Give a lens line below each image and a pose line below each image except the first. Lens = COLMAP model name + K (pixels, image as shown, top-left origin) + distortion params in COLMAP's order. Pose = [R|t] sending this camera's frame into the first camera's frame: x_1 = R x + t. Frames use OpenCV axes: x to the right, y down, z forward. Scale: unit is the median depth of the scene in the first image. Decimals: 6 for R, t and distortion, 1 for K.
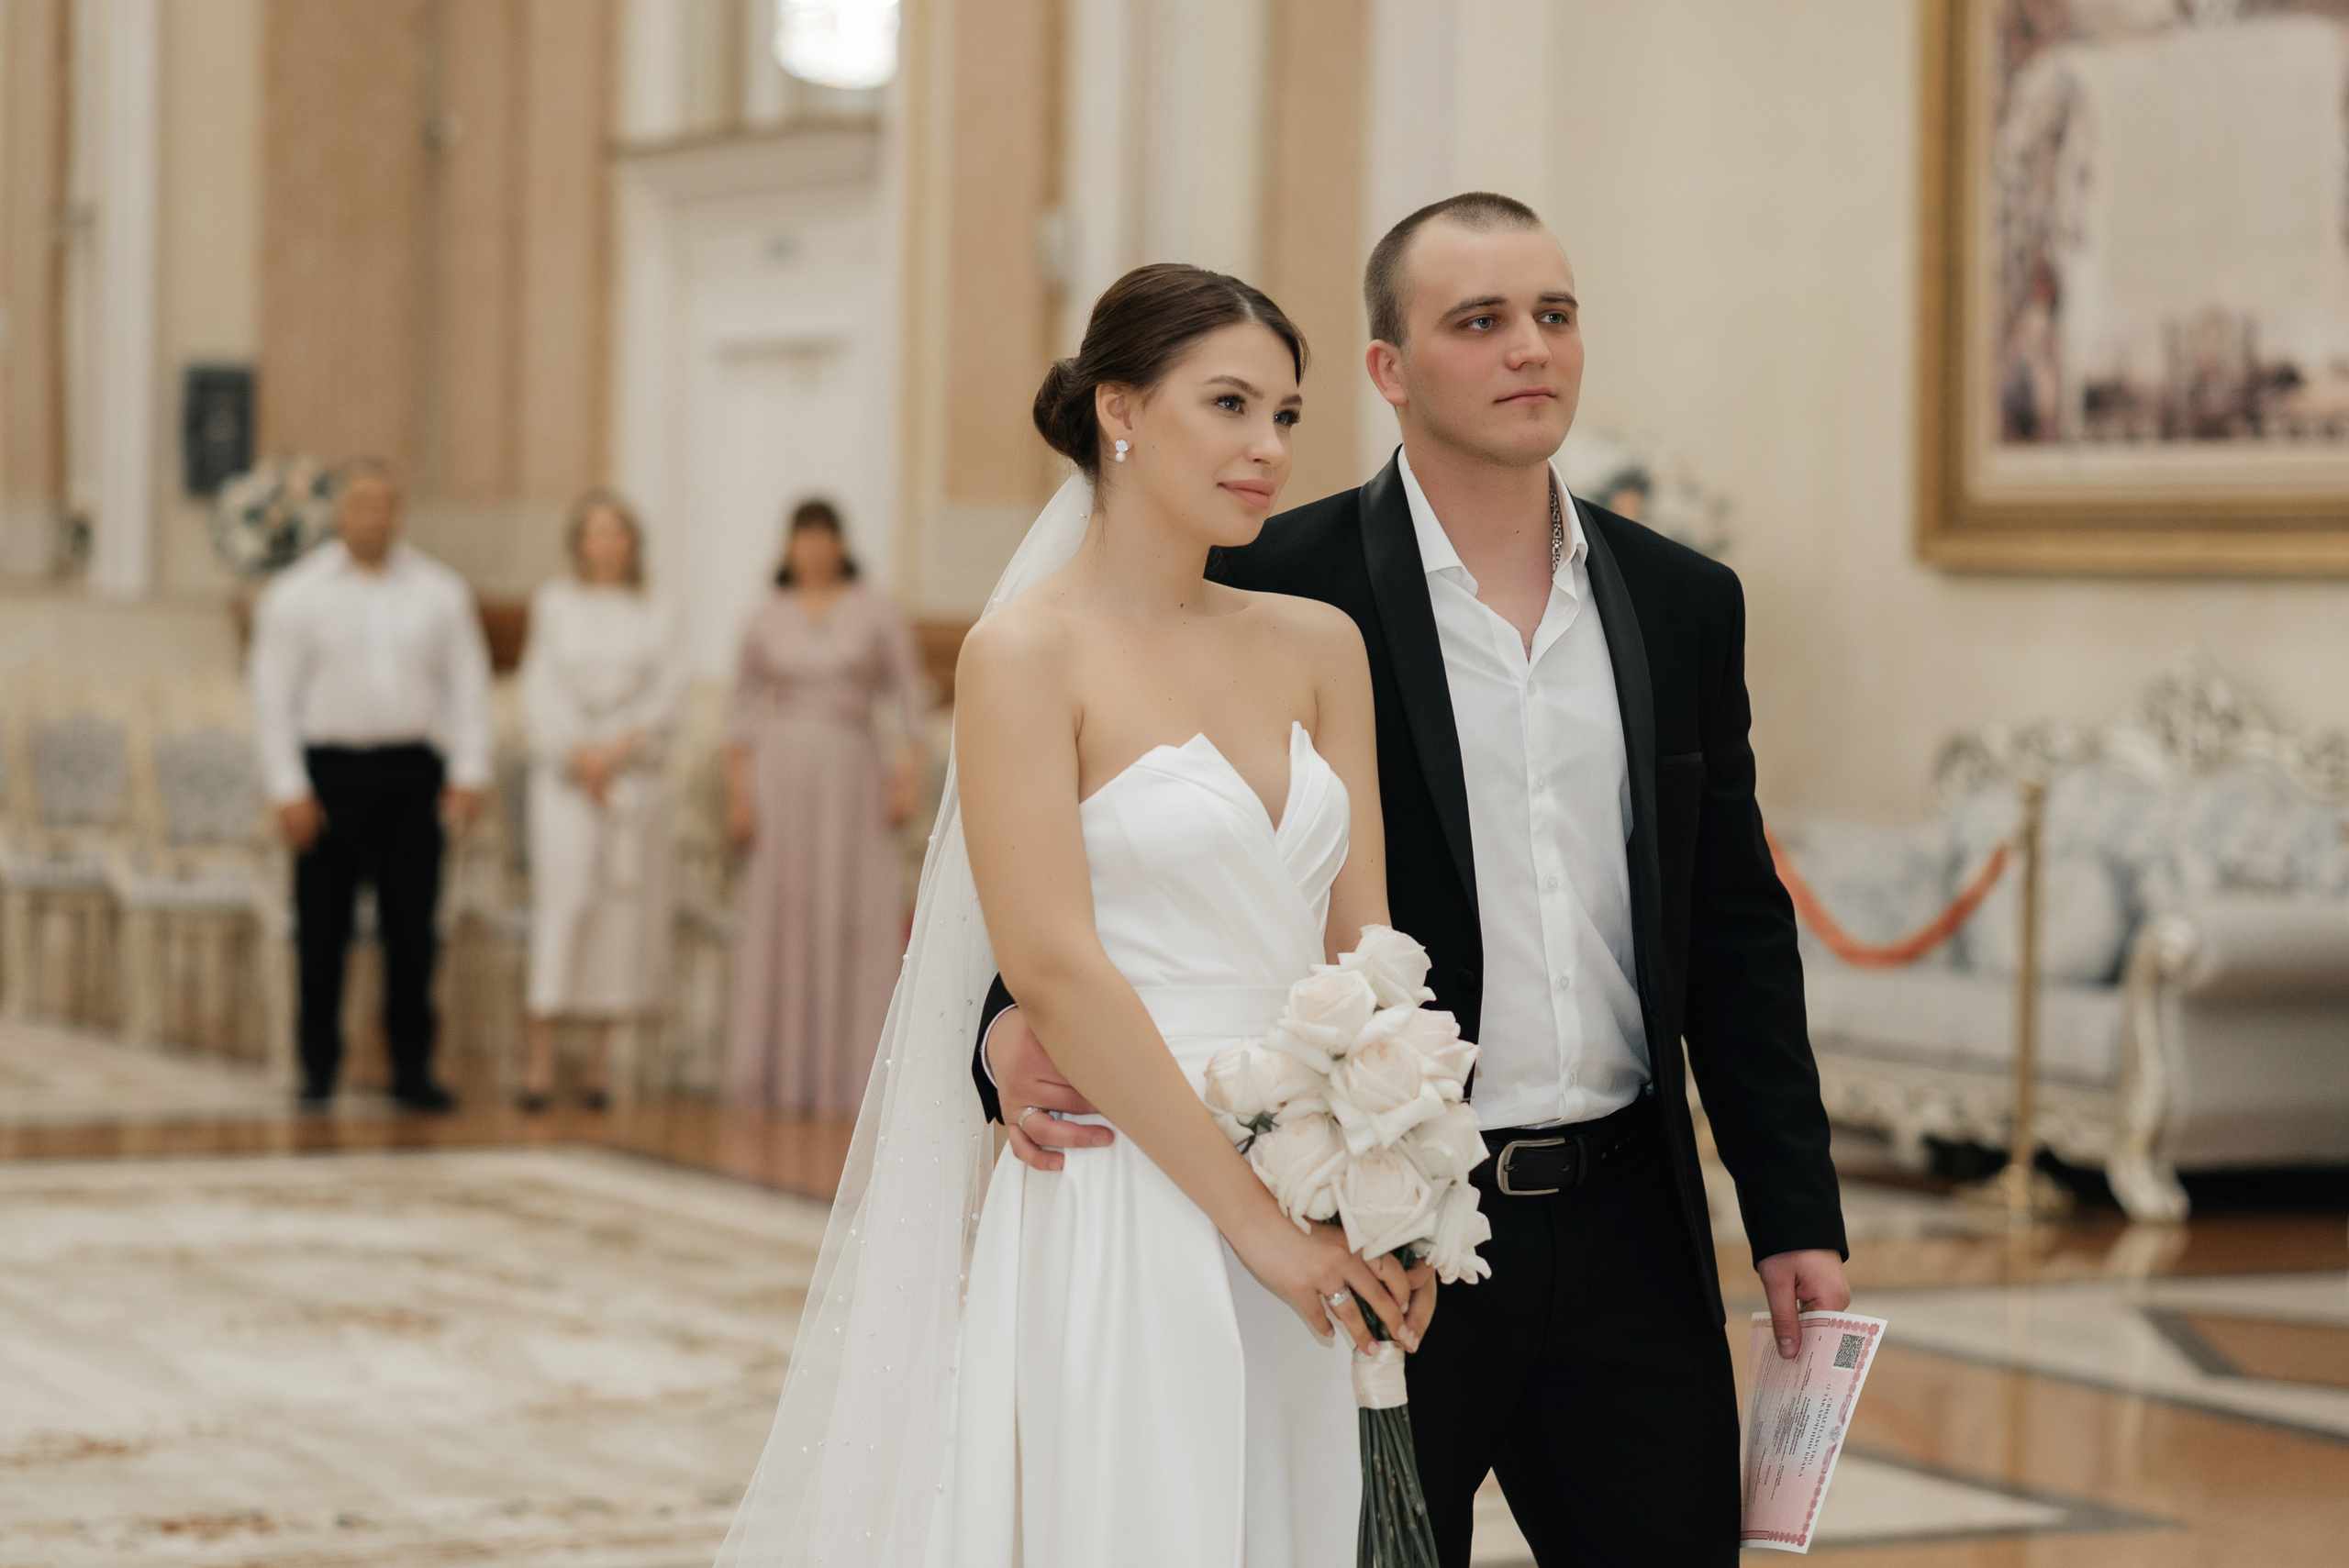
lens RADIAL K [[5778.2, 0, 1316.6], [0, 5778.2, 870.5], [0, 0, 1]] dist [0.383840, 0.150921]
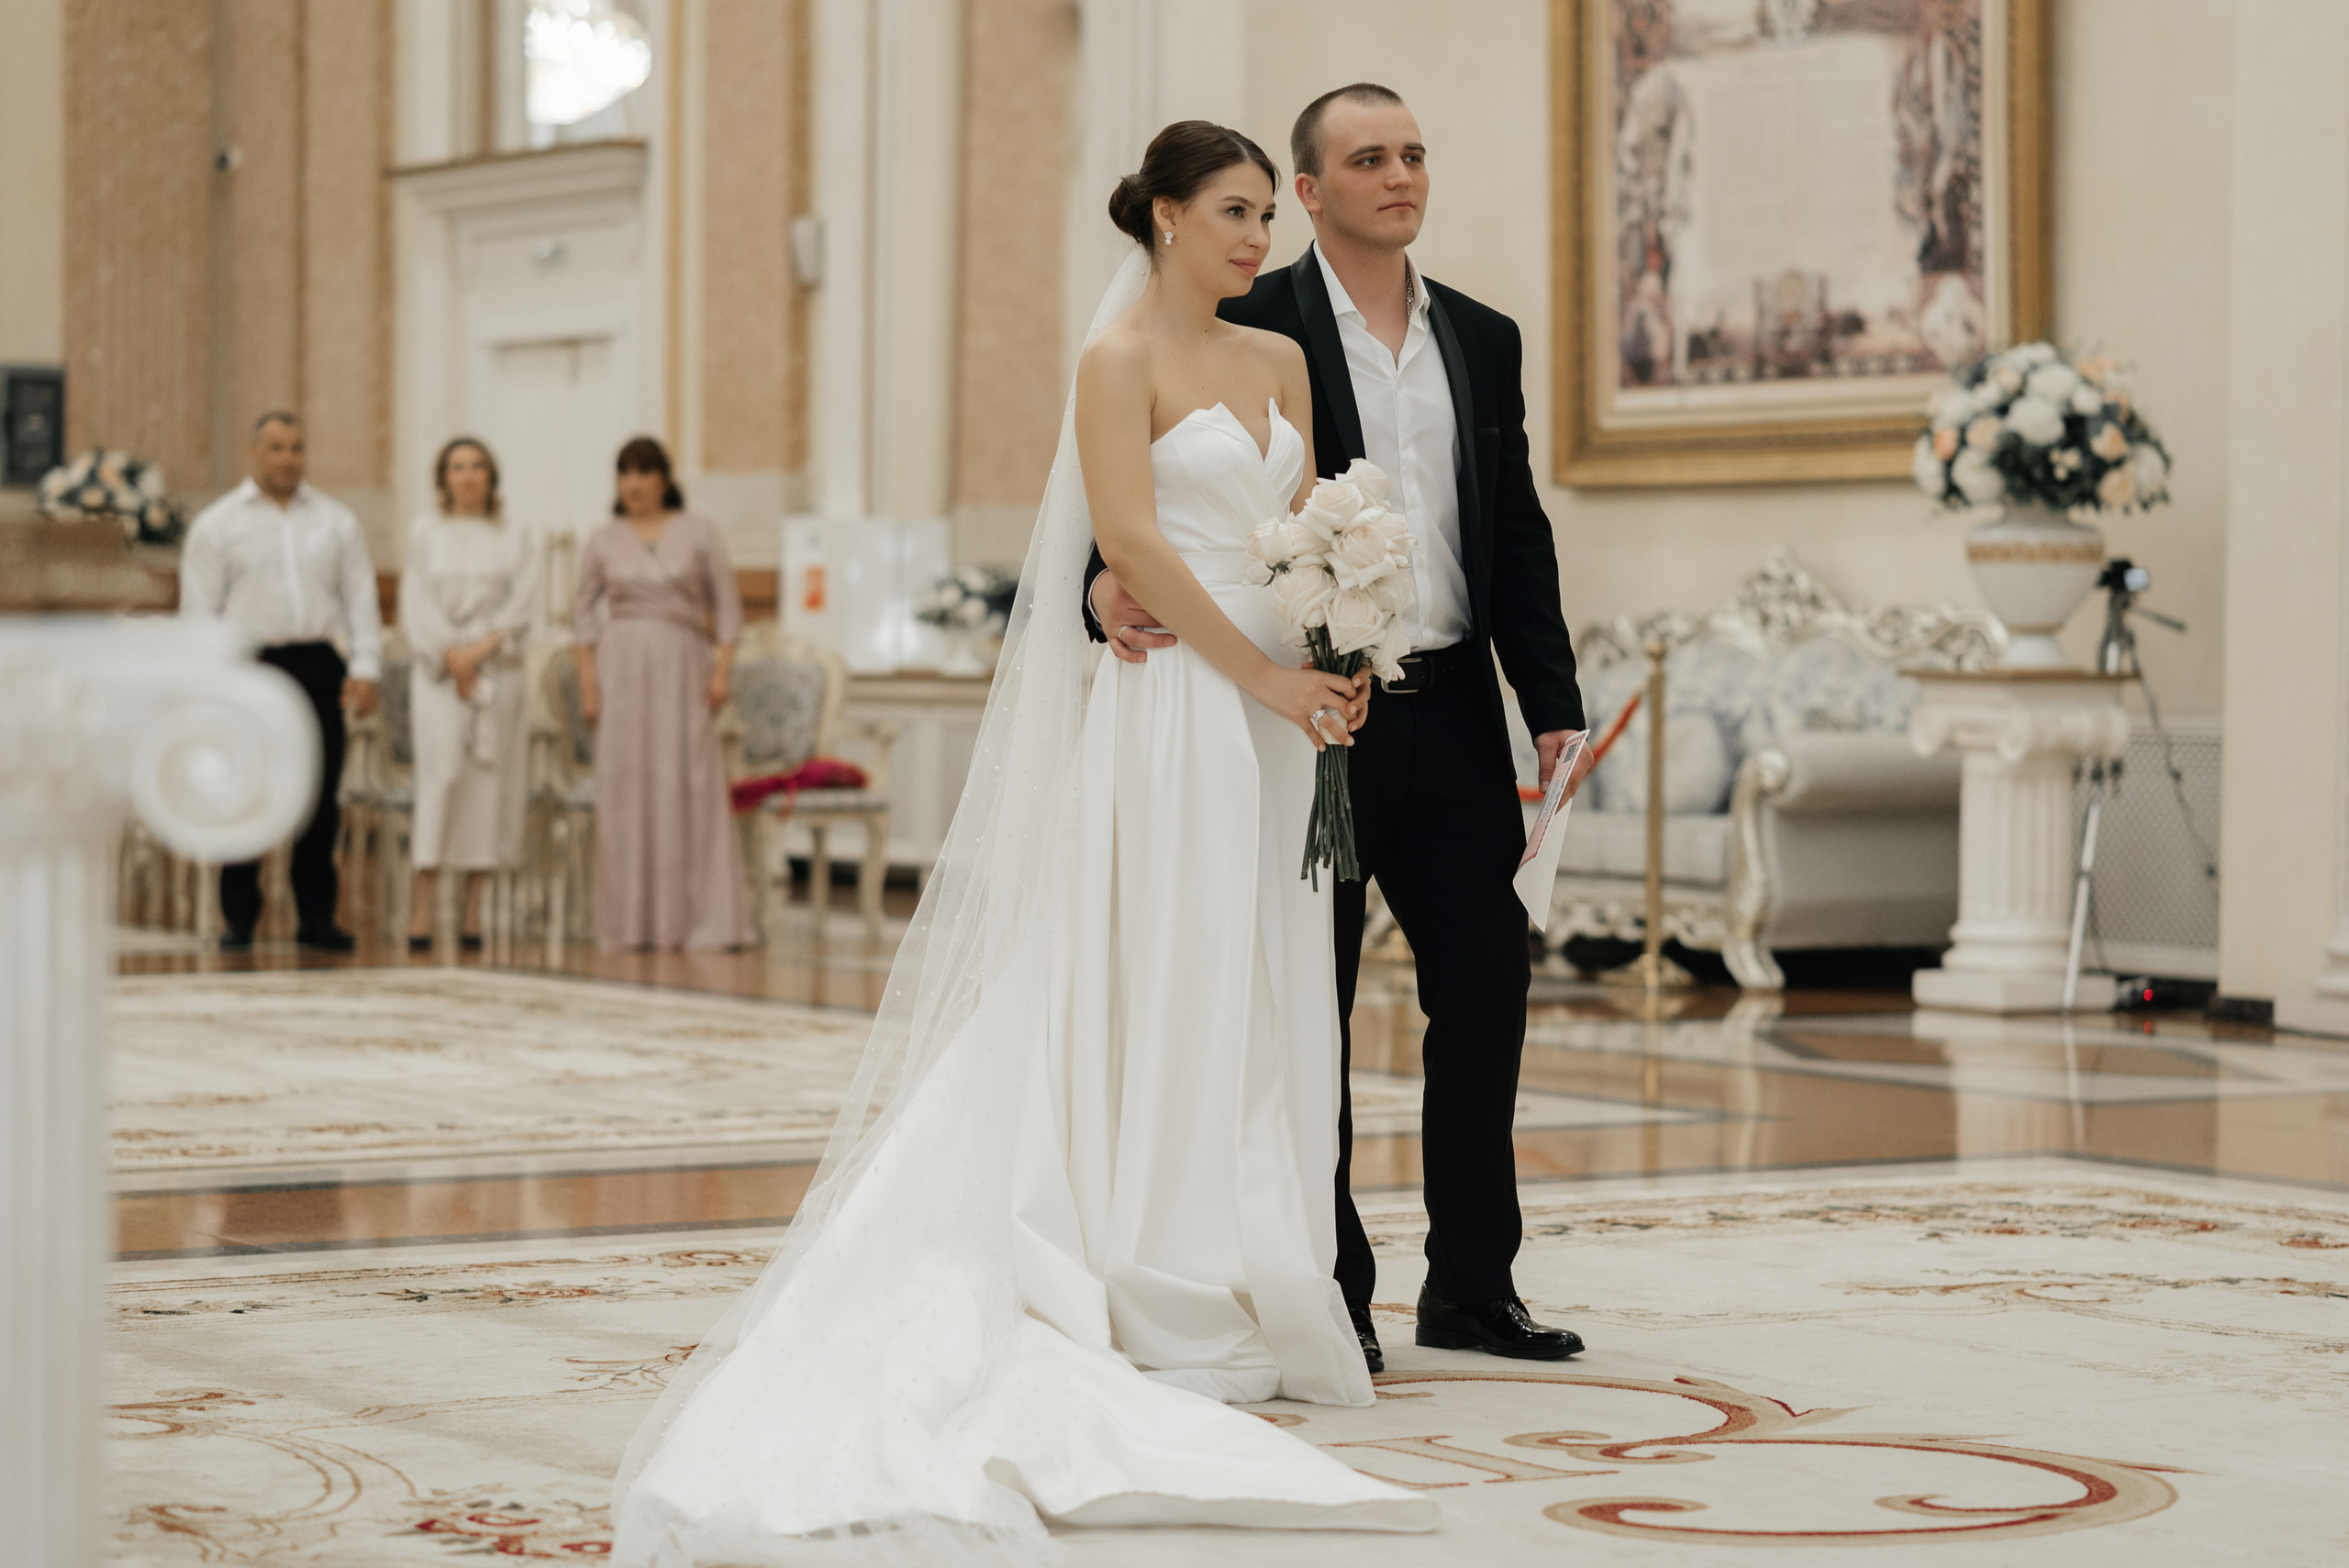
lens RADIAL K [[5799.9, 0, 1174.5], [0, 5799.9, 784.0], [0, 0, 1]] dist [0.393471, -0.087657]
pose [[0.998853, -0.012939, 0.046095, -0.037245], [0.014102, 0.999588, -0.024996, 0.043351], [-0.045753, 0.025617, 0.998624, -0.235007]]
